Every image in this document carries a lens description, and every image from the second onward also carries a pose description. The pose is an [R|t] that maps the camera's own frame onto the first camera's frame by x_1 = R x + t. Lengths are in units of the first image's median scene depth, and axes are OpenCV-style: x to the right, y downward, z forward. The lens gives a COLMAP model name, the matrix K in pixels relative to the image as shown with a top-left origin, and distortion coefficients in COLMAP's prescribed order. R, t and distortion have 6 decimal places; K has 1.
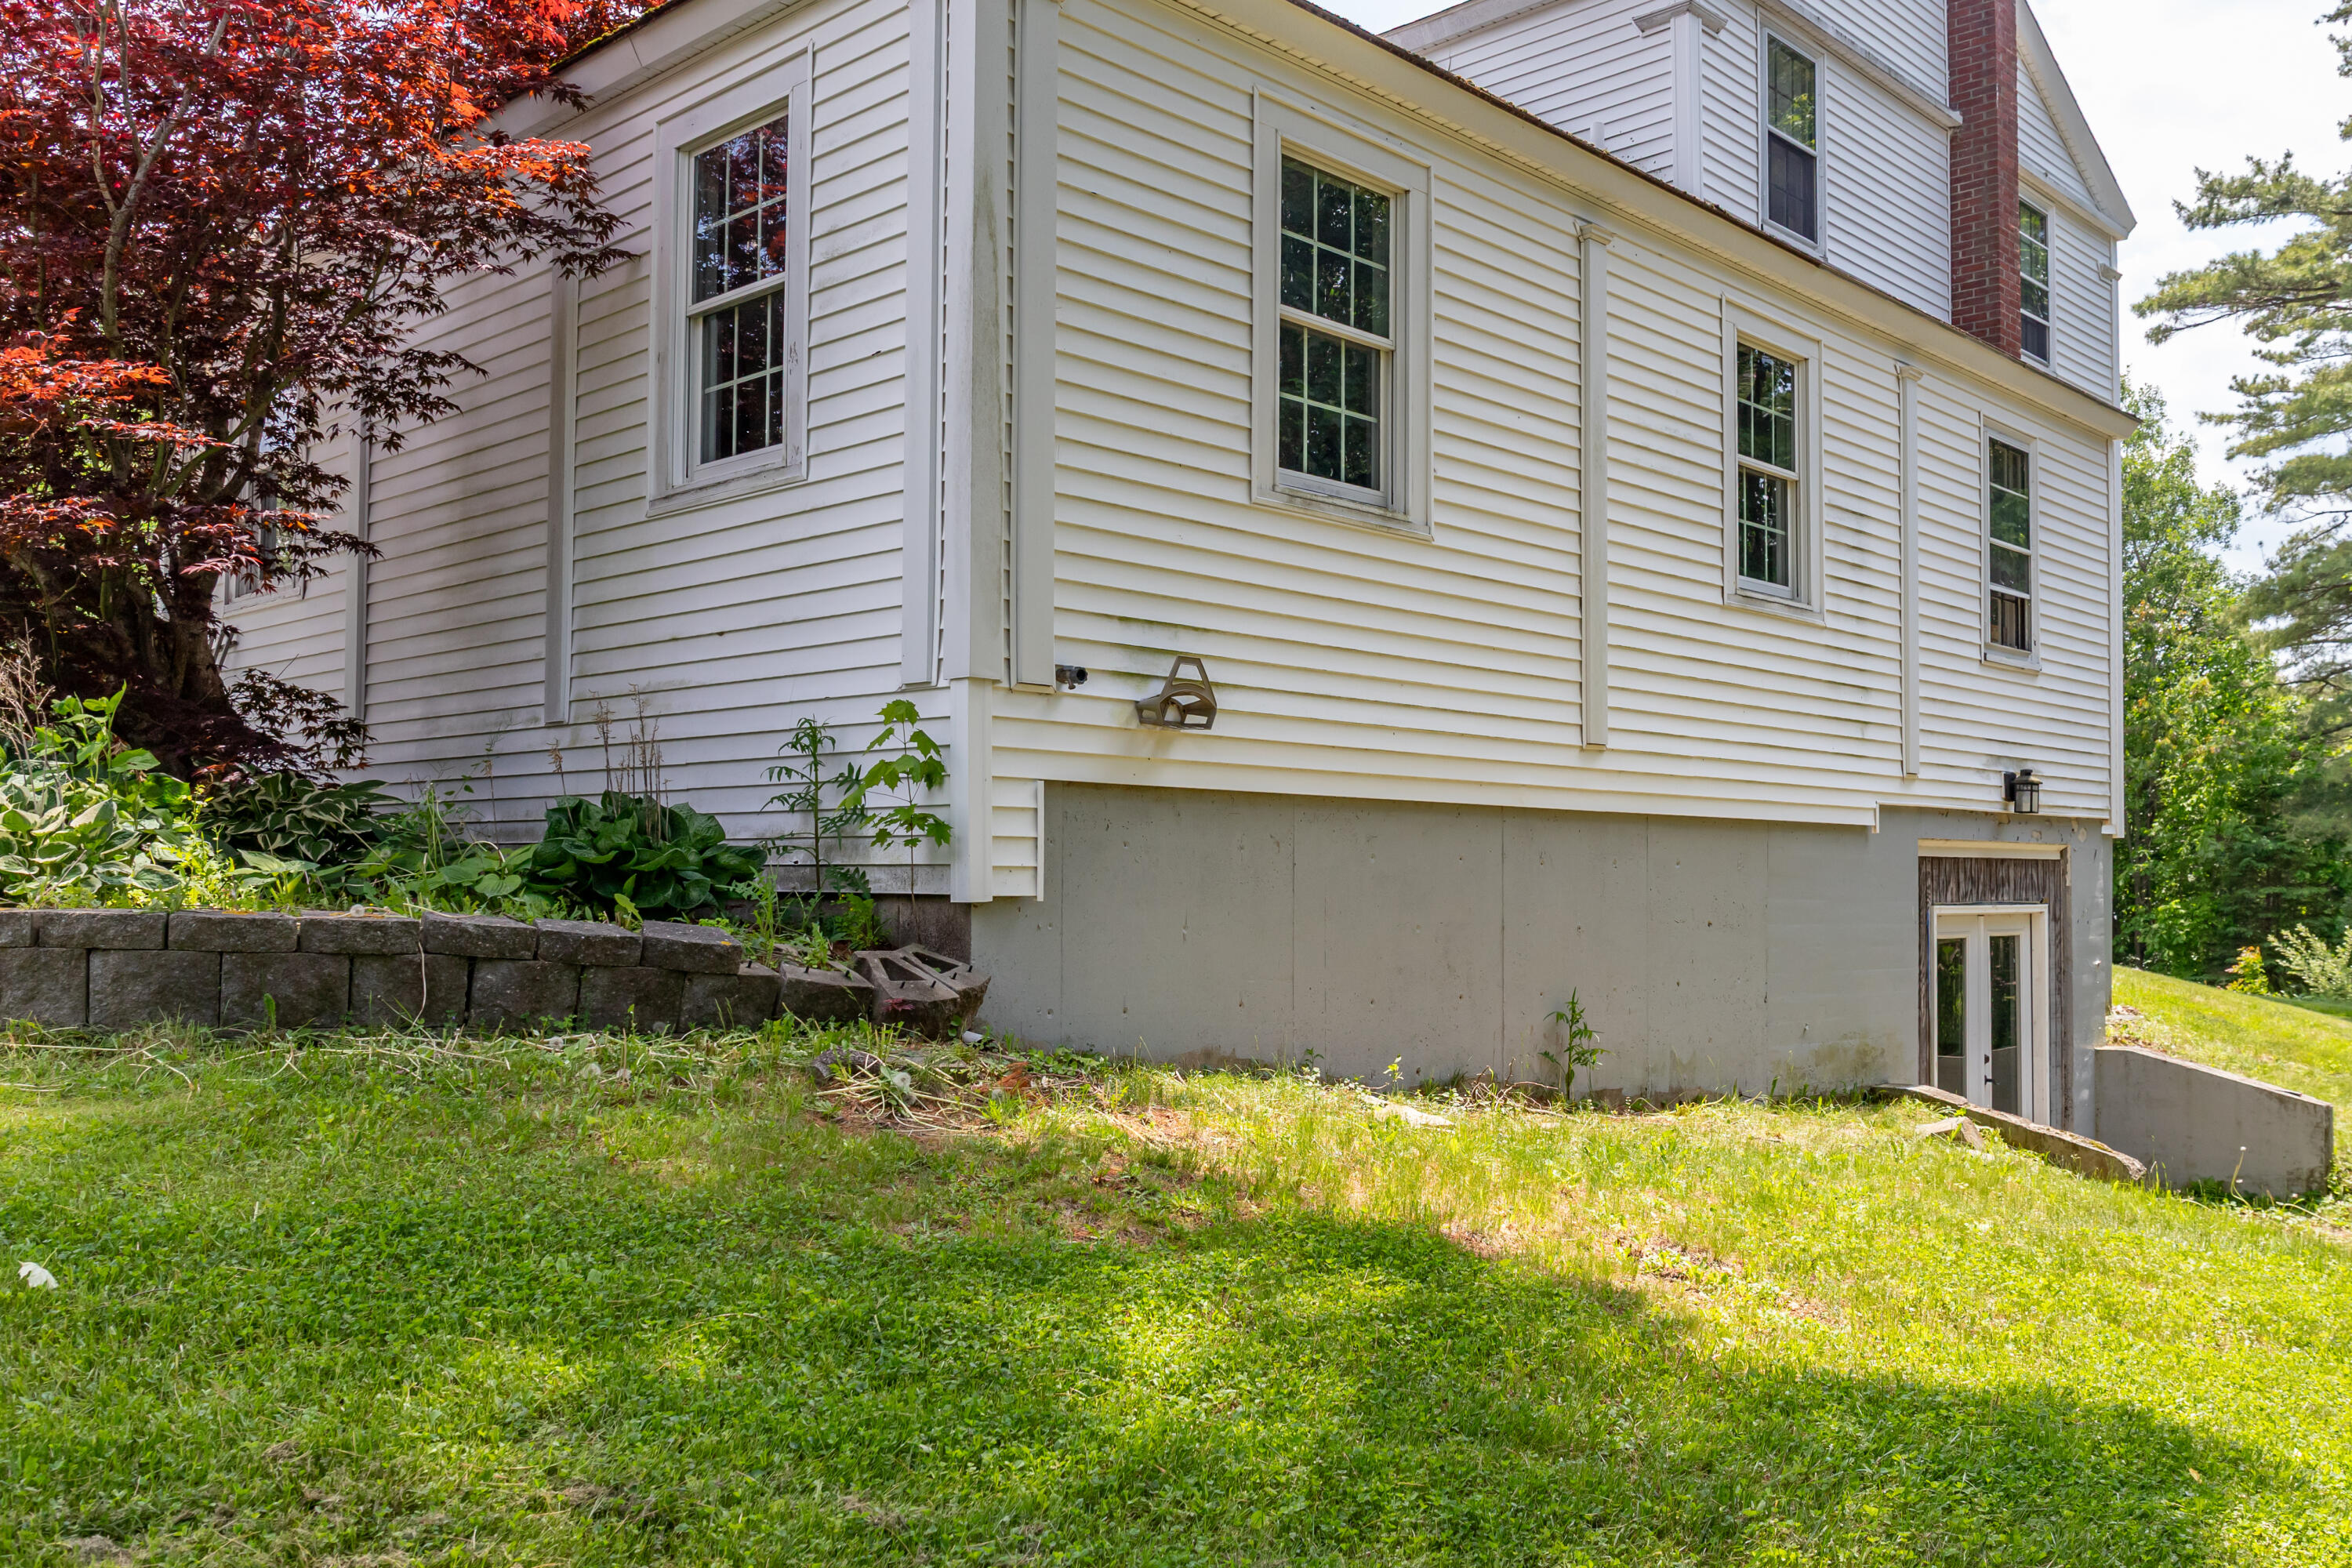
lens RADIAL K [[1922.9, 0, 1175.3], [0, 1922.9, 829.6], [0, 0, 1]] dist [0.042463, -0.007606]
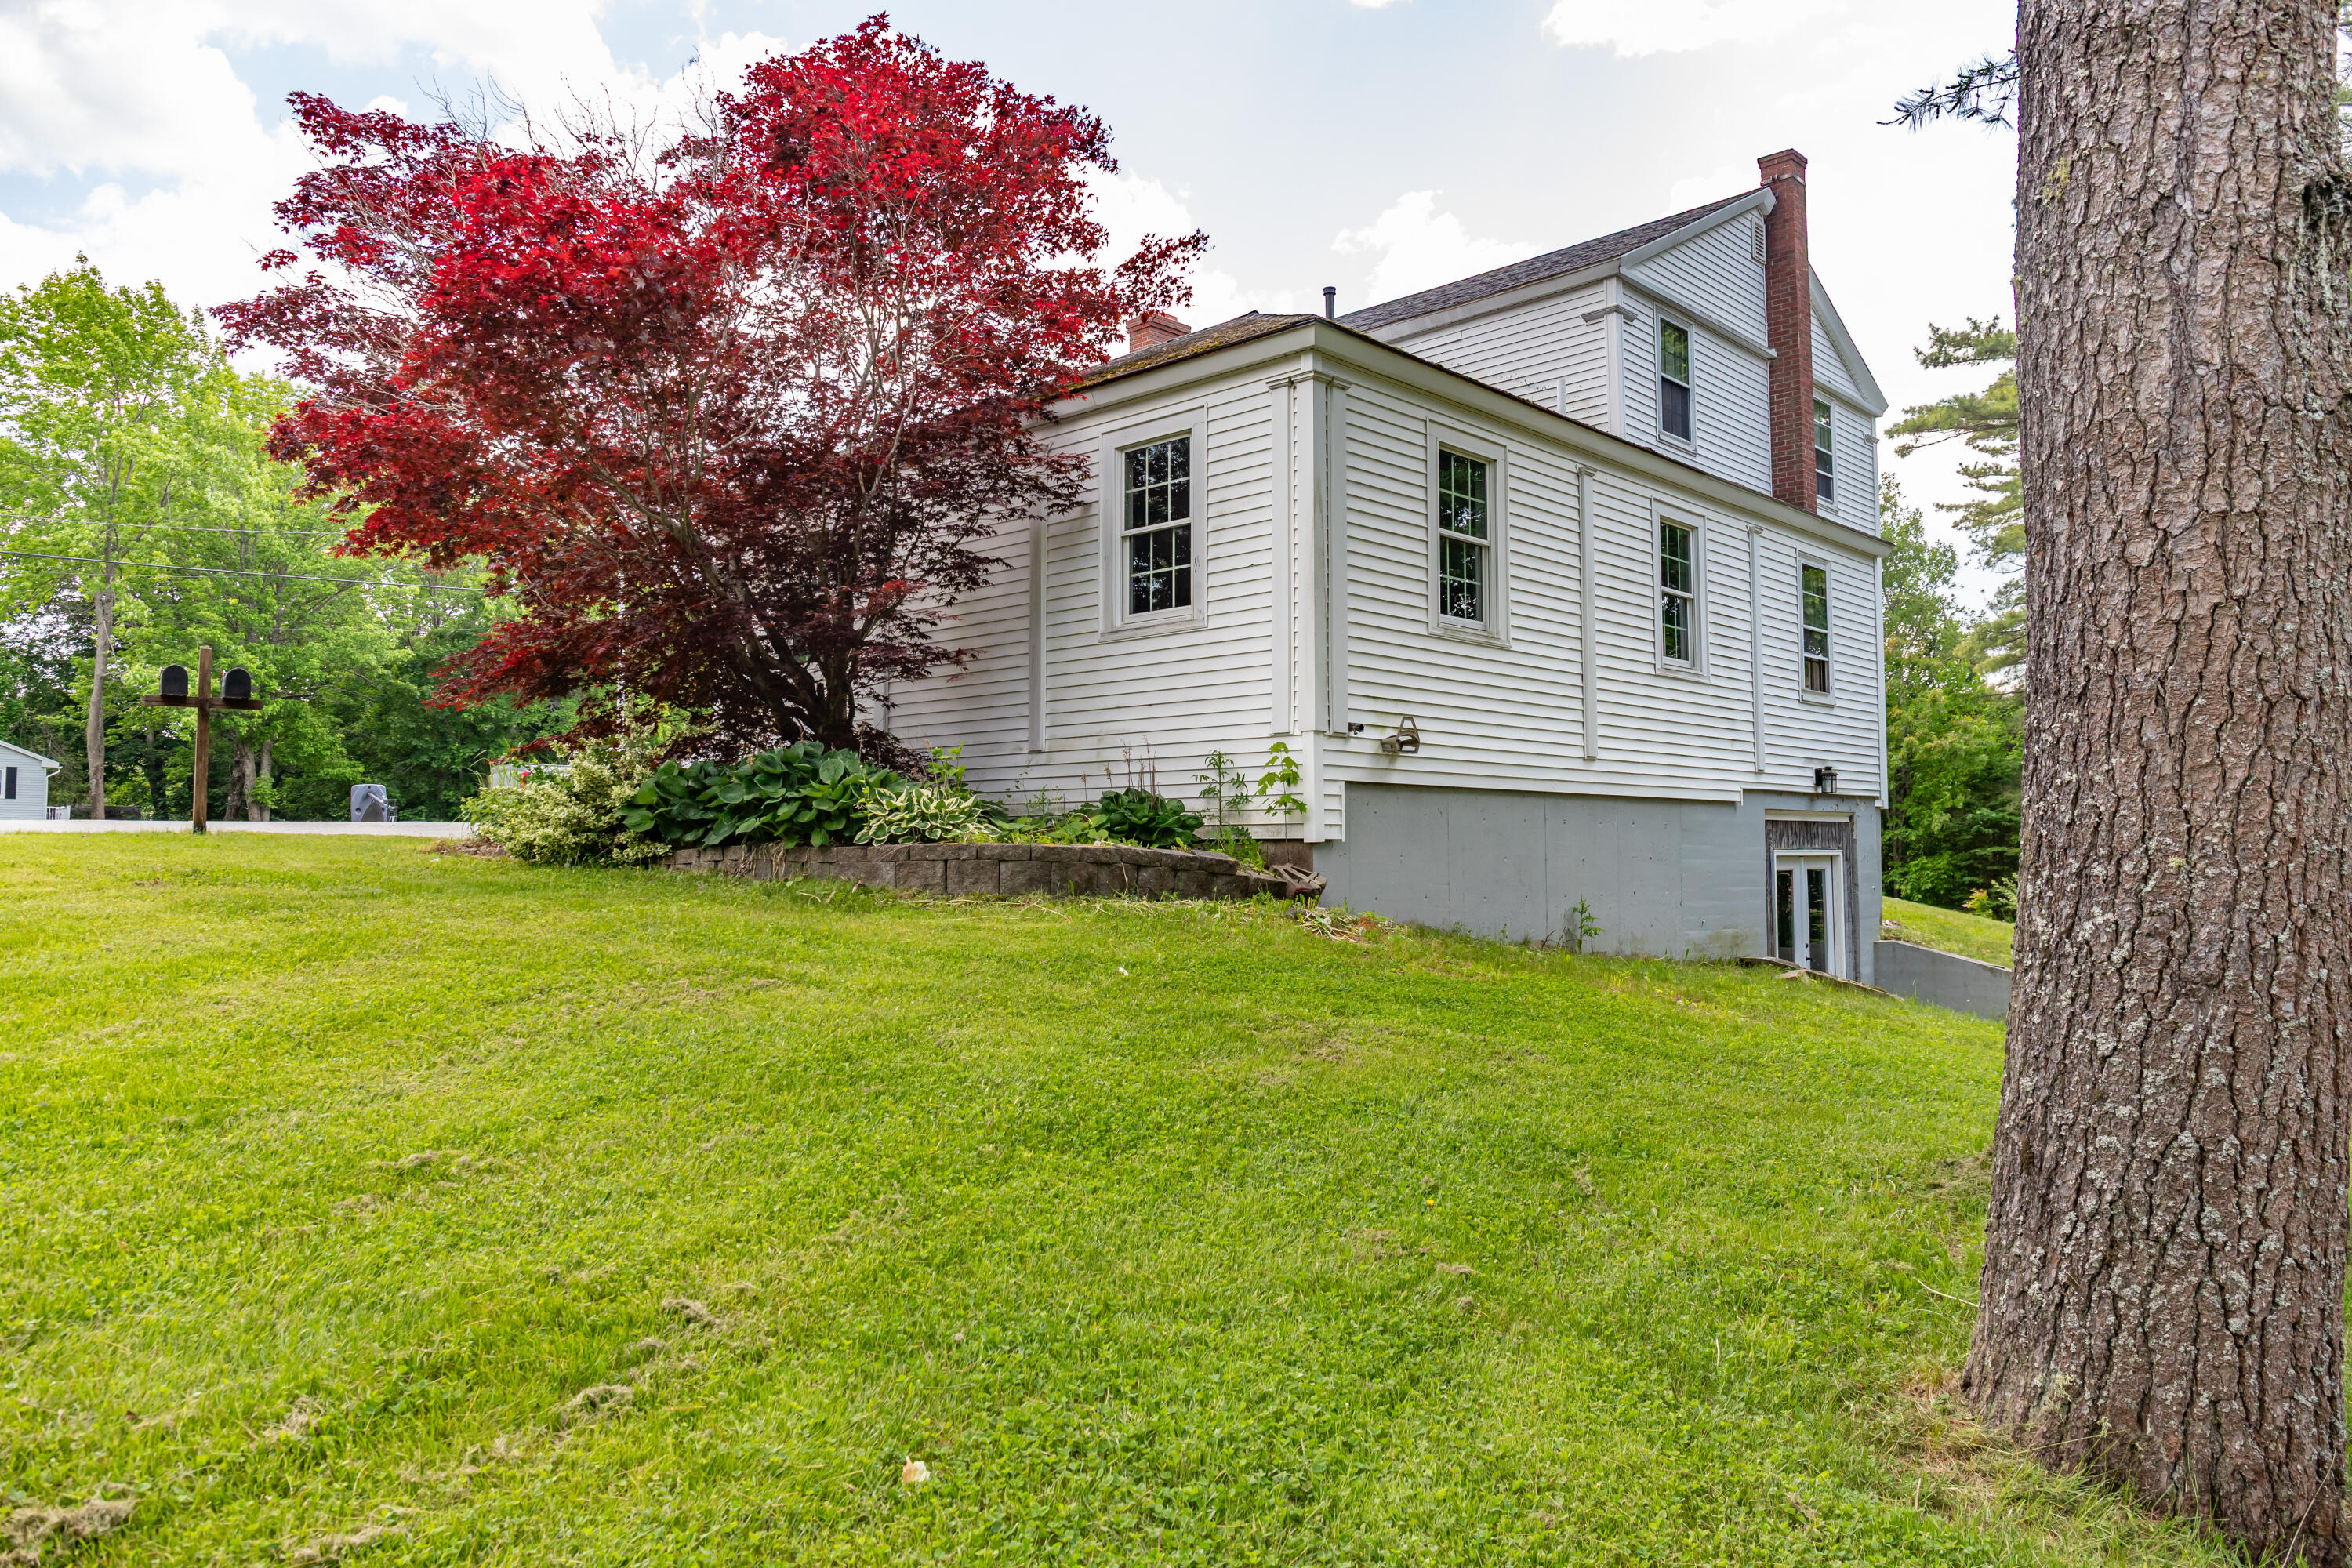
lens RADIAL K [[1596.6, 0, 1089.7], [0, 1596.6, 781.3], [0, 0, 1]] dist [0.056892, 0.000479]
pose [[0.999963, -0.008564, 0.000393, -0.208146], [0.008570, 0.999780, -0.019162, 0.002675], [-0.000229, 0.019164, 0.999816, -0.407697]]
